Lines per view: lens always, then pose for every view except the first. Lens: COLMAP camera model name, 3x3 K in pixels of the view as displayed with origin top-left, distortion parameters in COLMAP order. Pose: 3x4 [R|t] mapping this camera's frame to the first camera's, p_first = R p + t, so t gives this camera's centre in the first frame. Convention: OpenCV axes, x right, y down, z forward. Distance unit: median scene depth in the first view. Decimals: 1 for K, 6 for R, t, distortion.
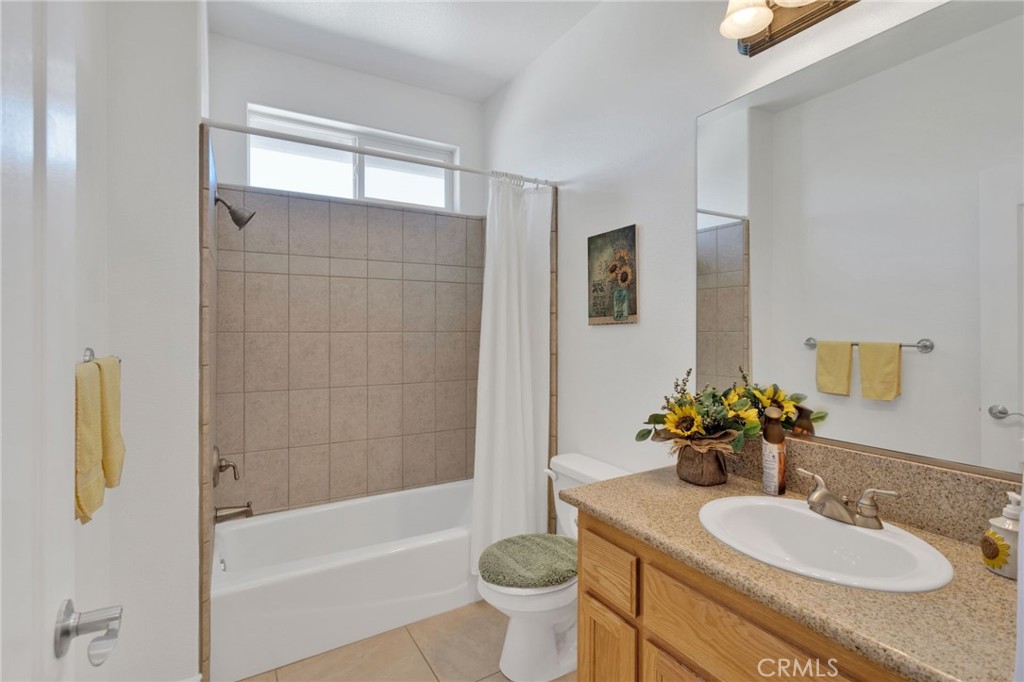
lens RADIAL K [[494.1, 0, 543.1], [0, 494.1, 327.2], [0, 0, 1]] dist [0.001104, 0.002442]
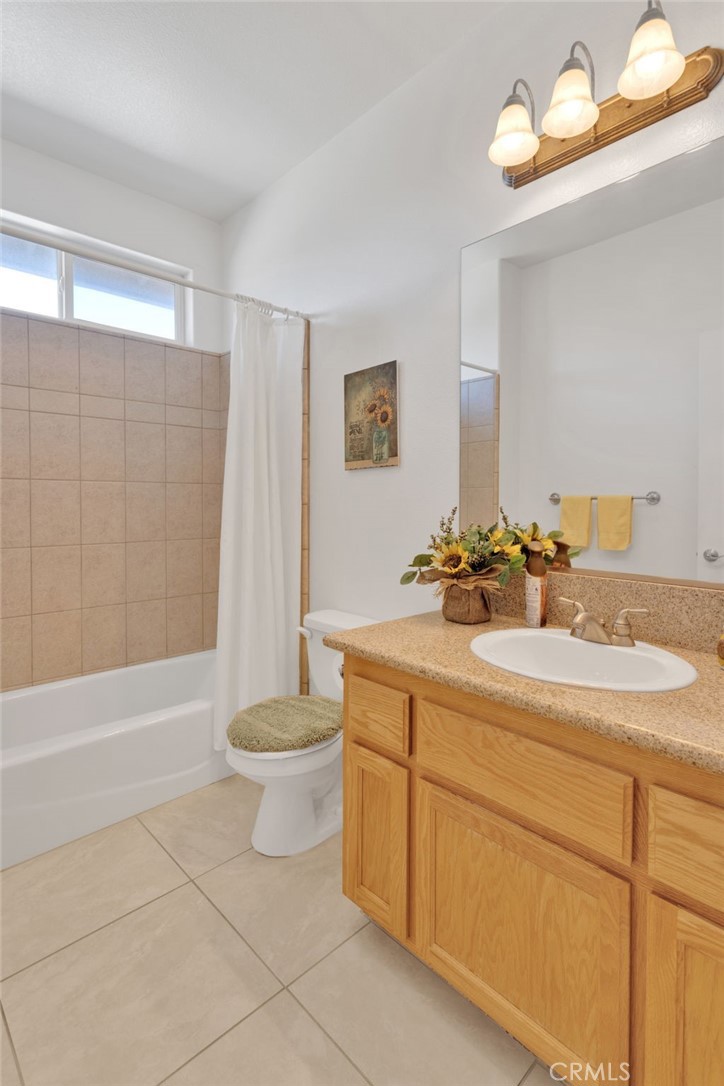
lens RADIAL K [[524.0, 0, 367.4], [0, 524.0, 548.1], [0, 0, 1]] dist [0.001104, 0.002442]
pose [[0.975516, -0.007535, 0.219799, -0.089794], [0.003390, 0.999809, 0.019229, 0.129934], [-0.219902, -0.018013, 0.975356, 0.024356]]
